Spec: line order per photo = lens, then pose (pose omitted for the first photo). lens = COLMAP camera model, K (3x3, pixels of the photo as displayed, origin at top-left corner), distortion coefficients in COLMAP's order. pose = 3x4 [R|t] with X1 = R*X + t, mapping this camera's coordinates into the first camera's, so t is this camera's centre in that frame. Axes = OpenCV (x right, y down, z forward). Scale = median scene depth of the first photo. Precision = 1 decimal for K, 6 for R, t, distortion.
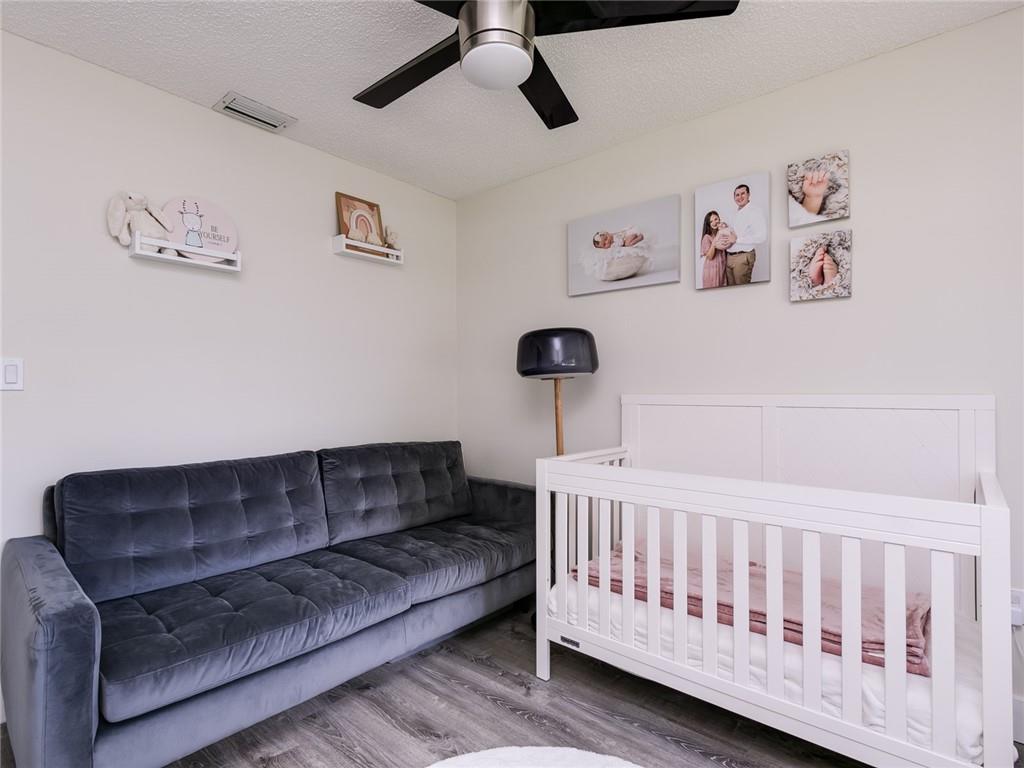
lens RADIAL K [[525.1, 0, 506.7], [0, 525.1, 389.3], [0, 0, 1]] dist [0.004640, -0.003045]
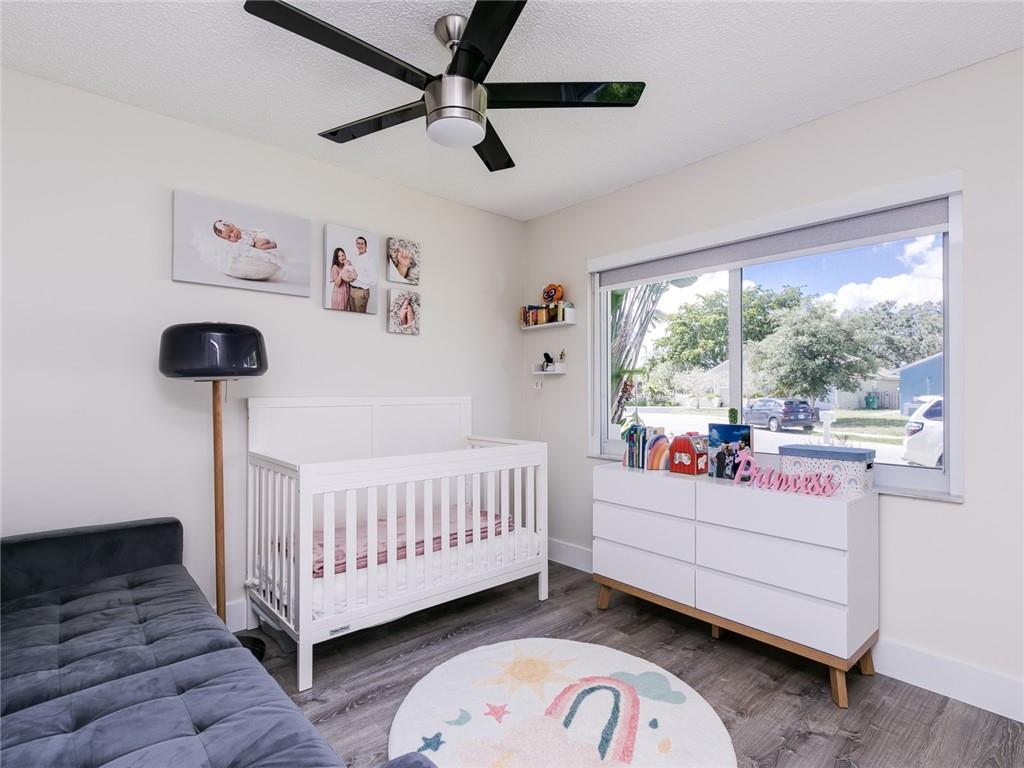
lens RADIAL K [[525.1, 0, 505.8], [0, 525.1, 385.6], [0, 0, 1]] dist [0.004640, -0.003045]
pose [[0.124586, 0.008079, 0.992176, -0.791891], [-0.006720, 0.999951, -0.007299, -0.010248], [-0.992186, -0.005759, 0.124634, 0.467742]]
